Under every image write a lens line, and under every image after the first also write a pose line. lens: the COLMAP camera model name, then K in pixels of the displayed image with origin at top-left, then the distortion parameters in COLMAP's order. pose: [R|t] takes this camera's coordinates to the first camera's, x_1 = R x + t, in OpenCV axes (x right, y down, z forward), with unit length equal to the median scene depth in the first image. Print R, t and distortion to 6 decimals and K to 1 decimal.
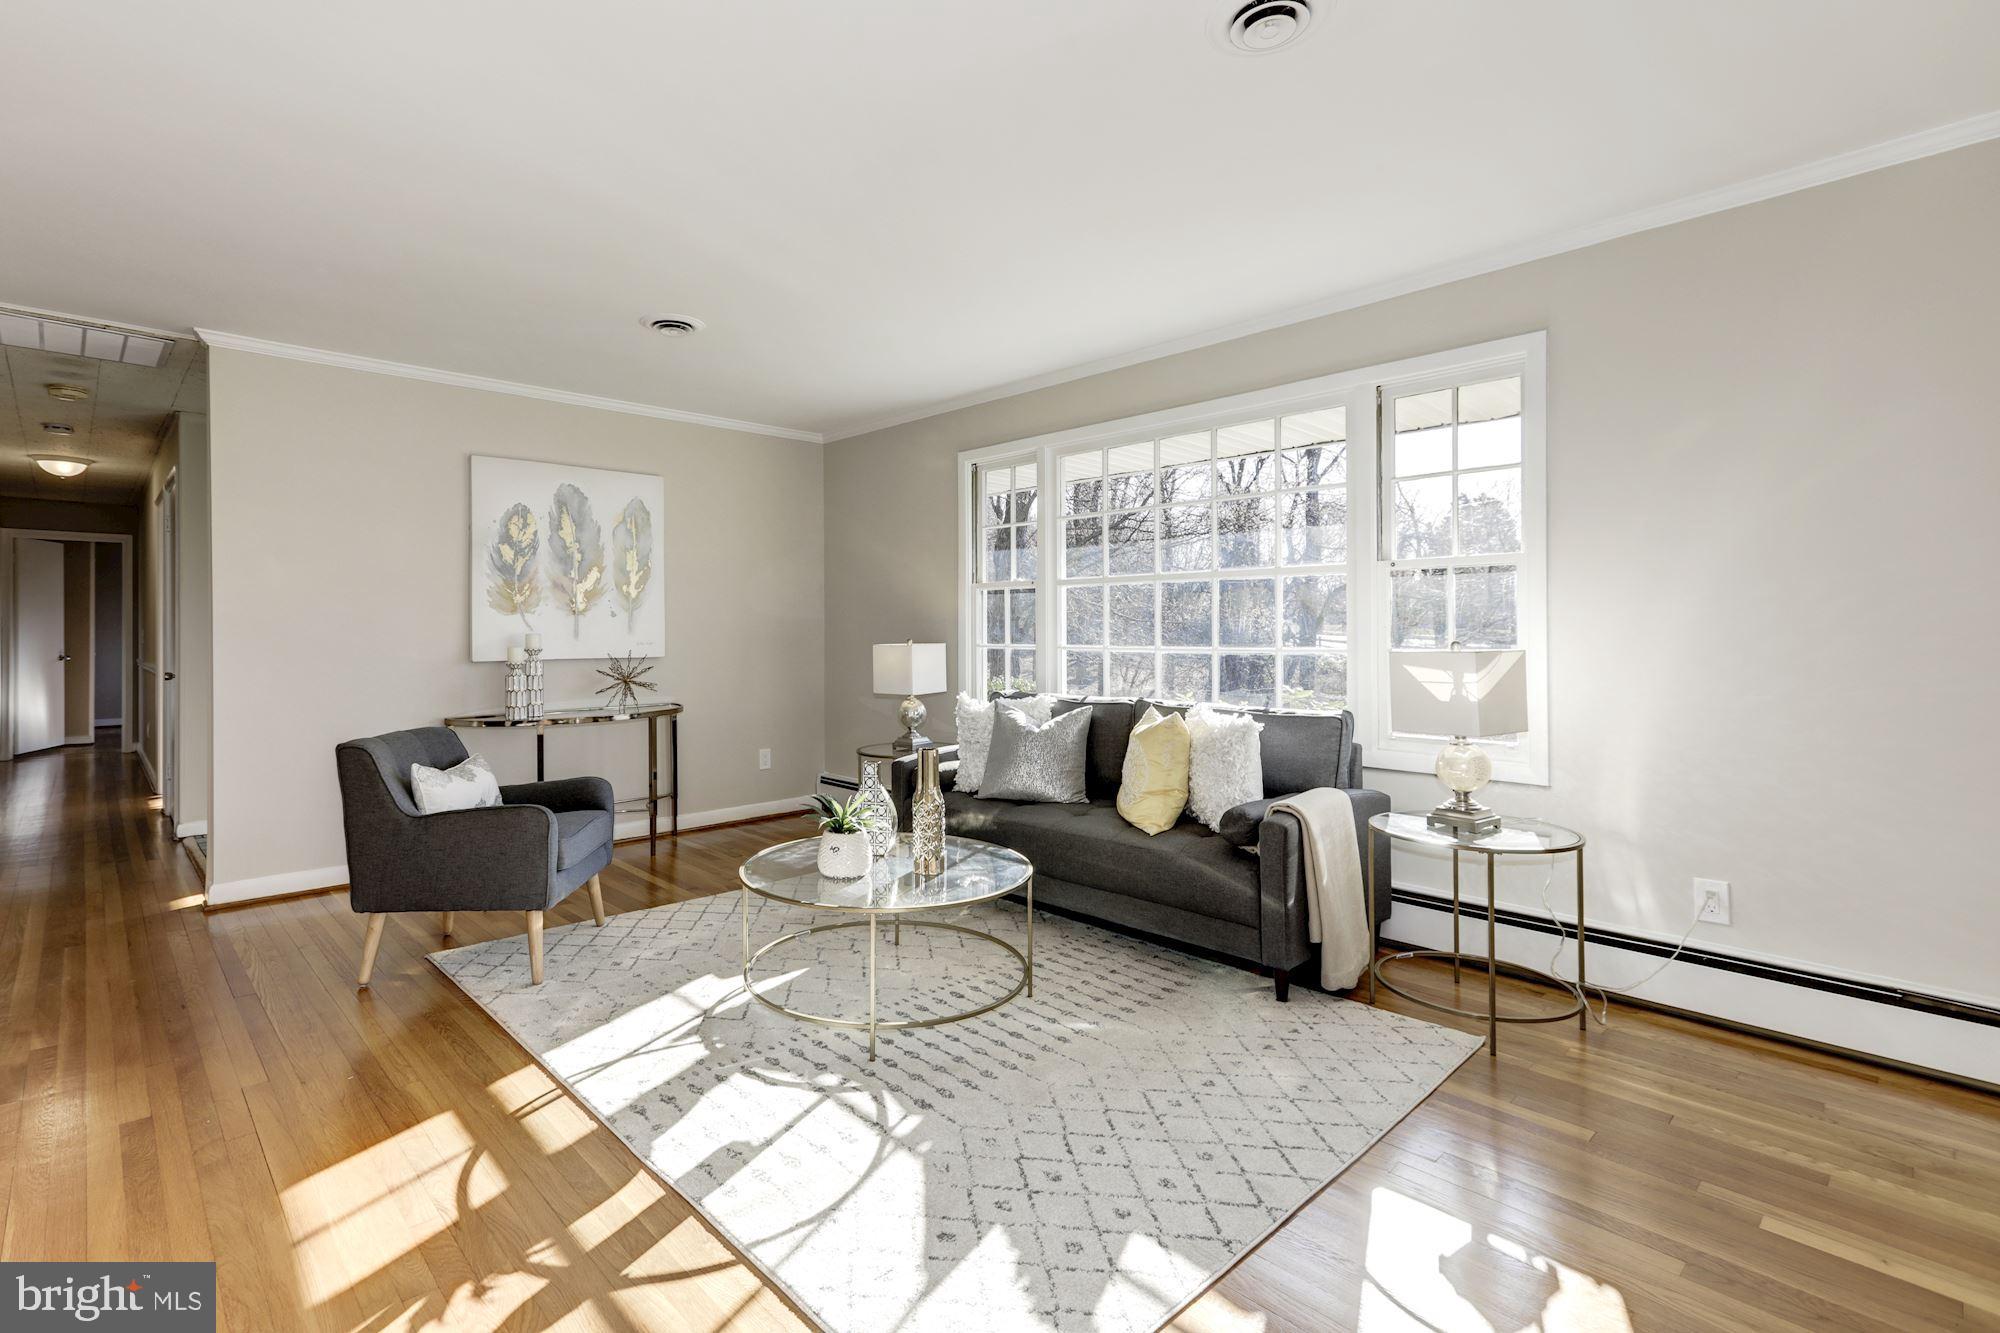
lens RADIAL K [[935.4, 0, 919.6], [0, 935.4, 629.7], [0, 0, 1]] dist [0.001589, 0.000183]
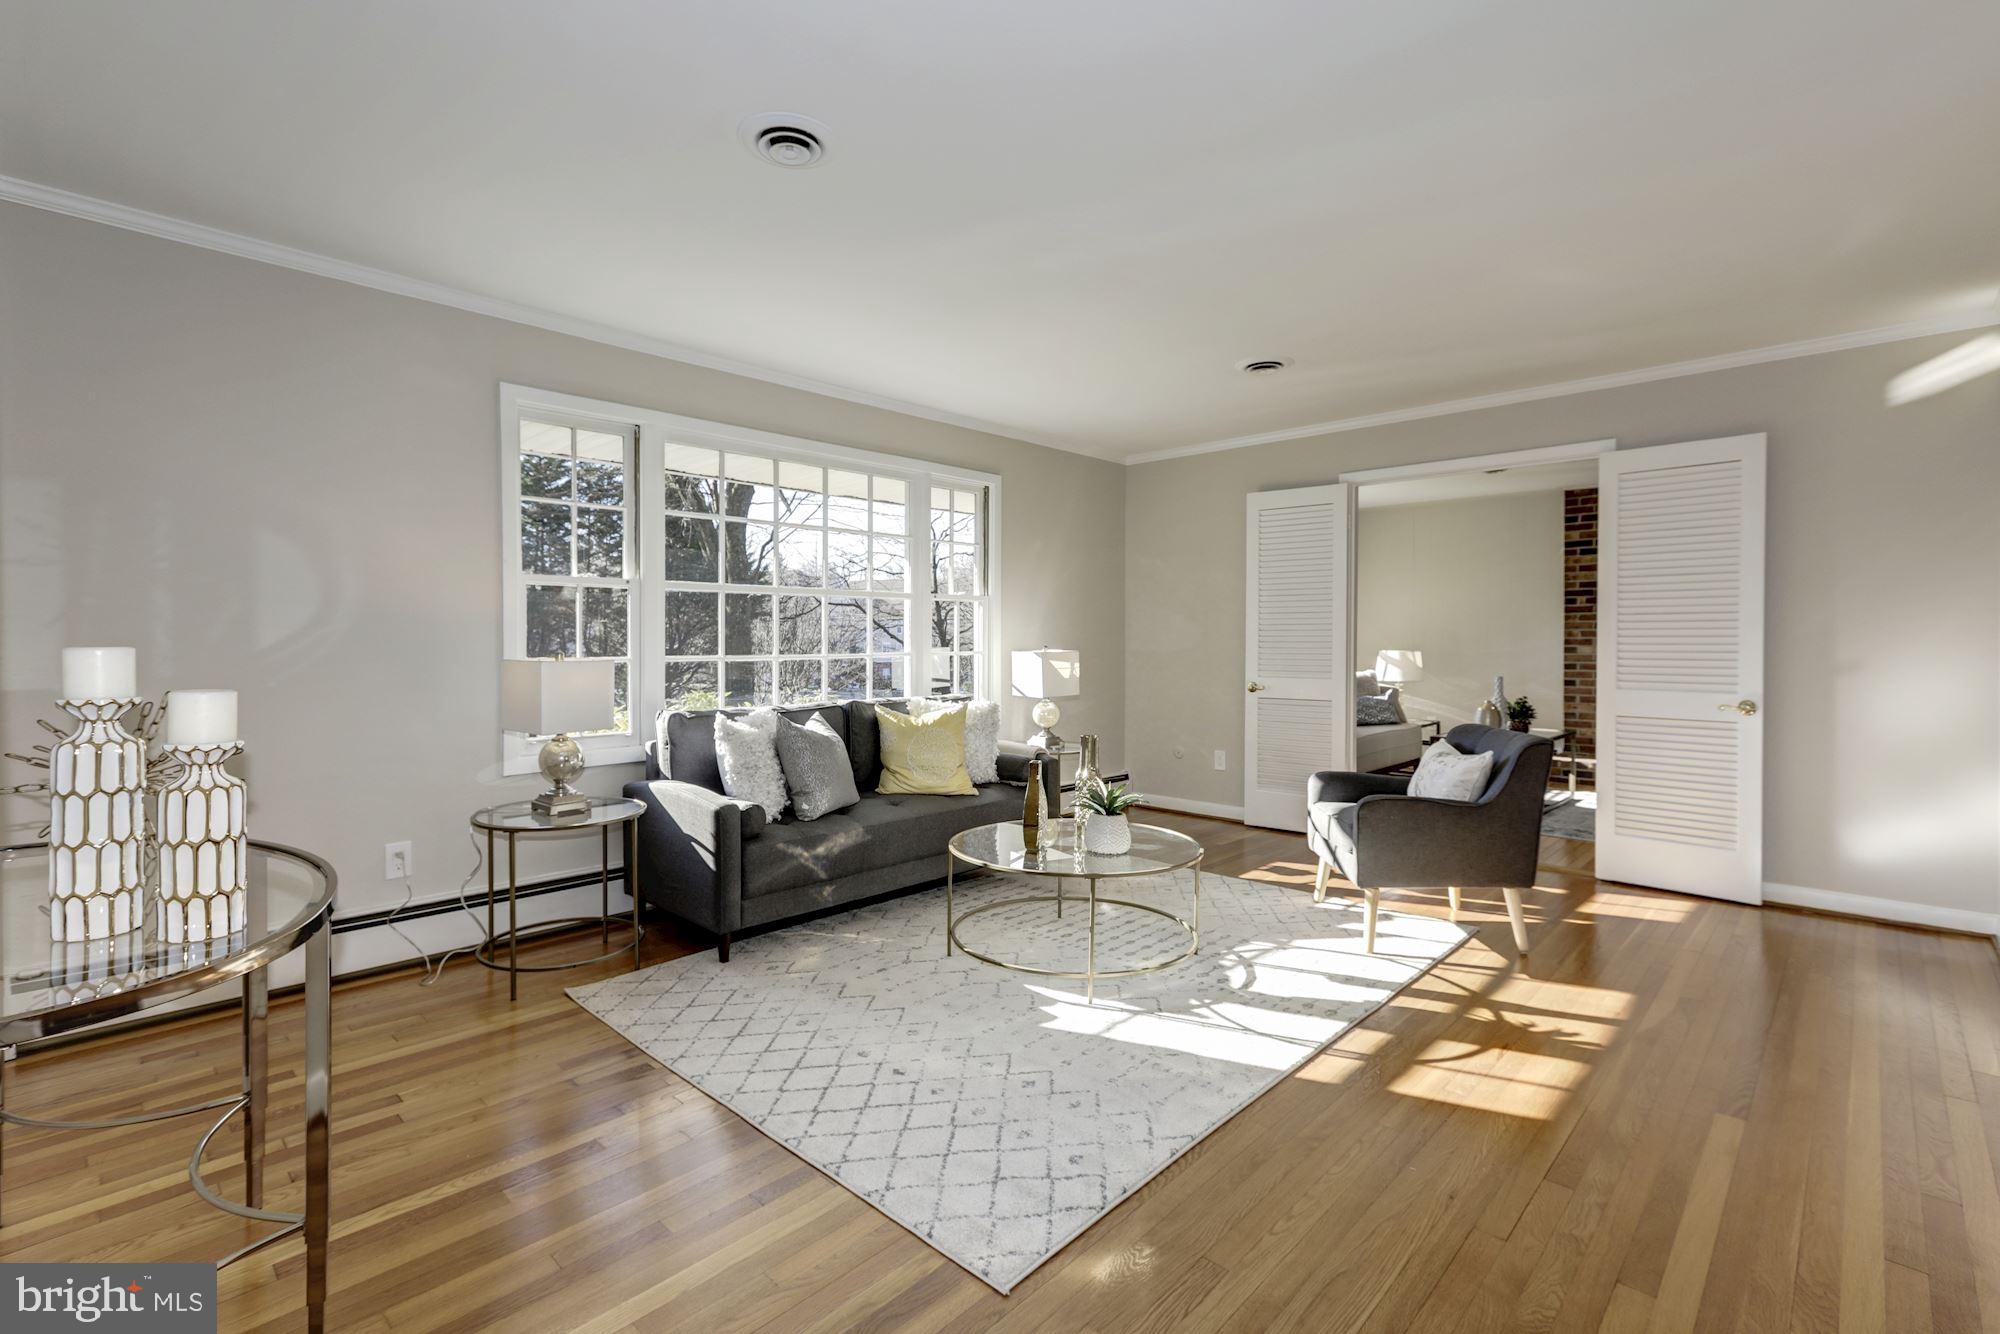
lens RADIAL K [[910.4, 0, 1000.0], [0, 910.4, 667.0], [0, 0, 1]] dist [-0.000674, -0.000028]
pose [[-0.080665, -0.033512, 0.996178, -1.237681], [-0.005090, 0.999435, 0.033210, -0.005966], [-0.996728, -0.002392, -0.080790, 1.279673]]
